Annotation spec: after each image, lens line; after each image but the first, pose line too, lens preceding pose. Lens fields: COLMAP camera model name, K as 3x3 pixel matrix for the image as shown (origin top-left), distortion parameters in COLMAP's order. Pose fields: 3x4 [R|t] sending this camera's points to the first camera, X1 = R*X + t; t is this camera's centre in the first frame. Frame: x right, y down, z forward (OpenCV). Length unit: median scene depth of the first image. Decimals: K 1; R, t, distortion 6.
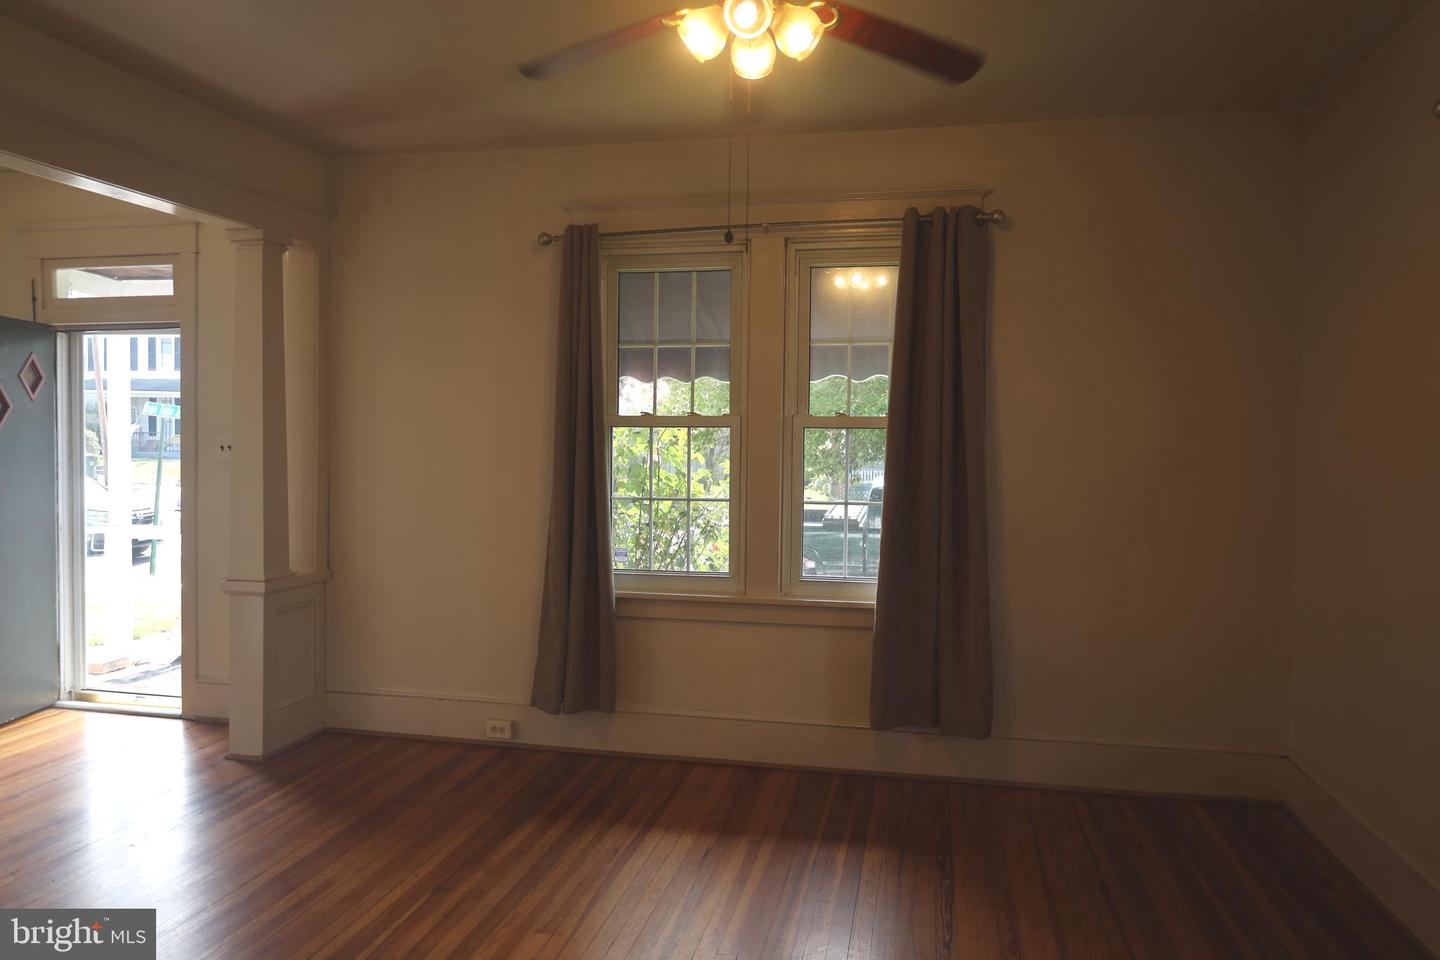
lens RADIAL K [[1002.8, 0, 721.6], [0, 1002.8, 480.4], [0, 0, 1]] dist [0.001483, -0.001944]
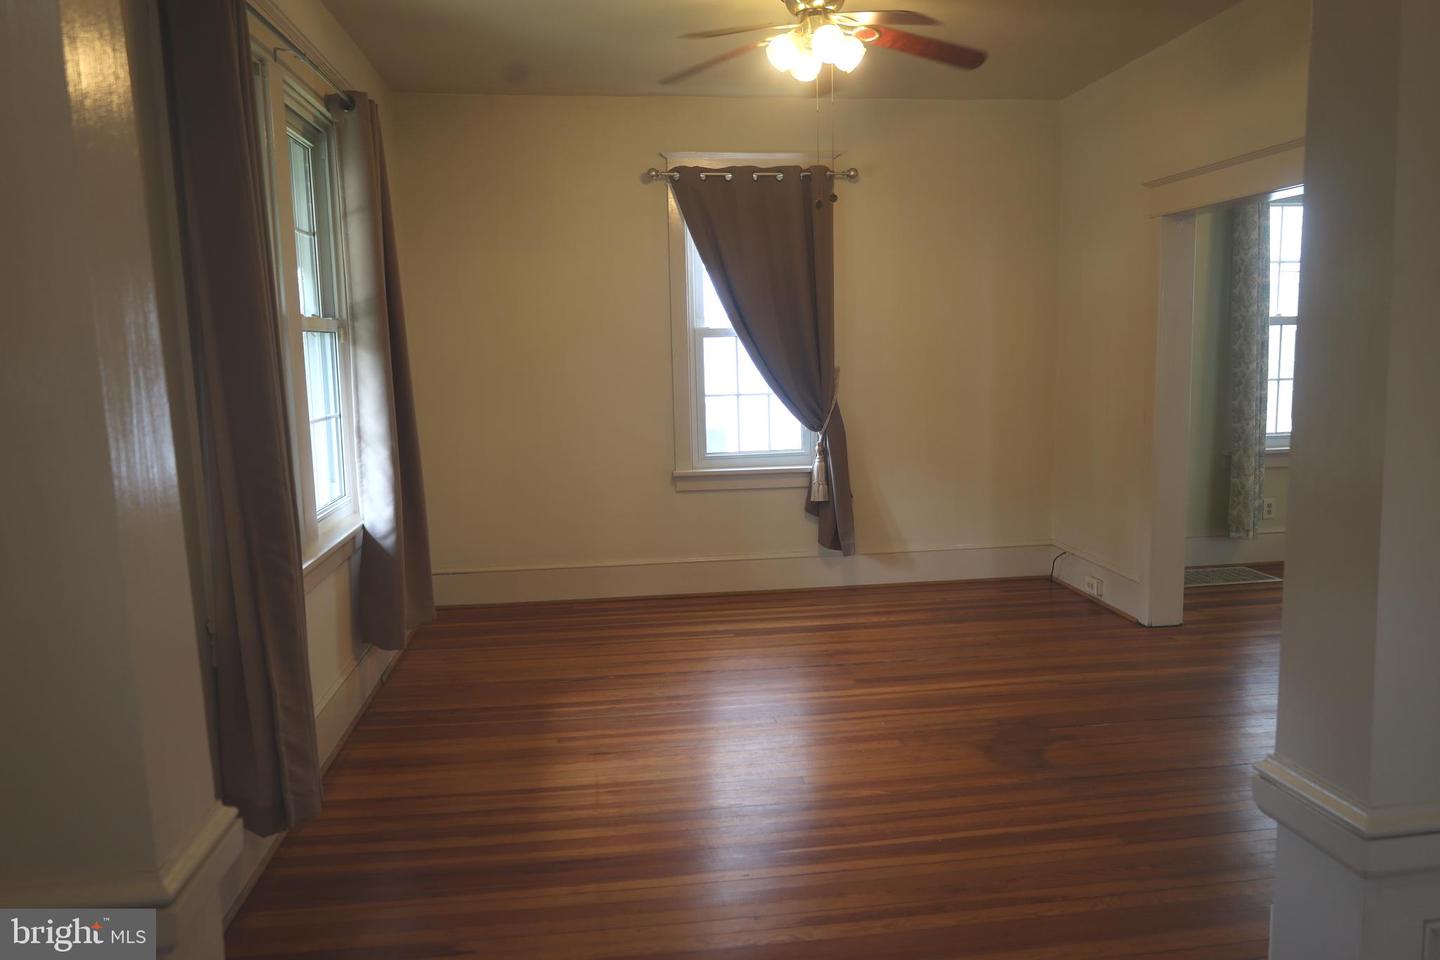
lens RADIAL K [[996.2, 0, 720.0], [0, 996.2, 480.0], [0, 0, 1]] dist [-0.008212, 0.001441]
pose [[-0.336528, -0.123497, 0.933540, -0.963363], [0.050522, 0.987567, 0.148857, -0.056057], [-0.940317, 0.097259, -0.326105, 1.161113]]
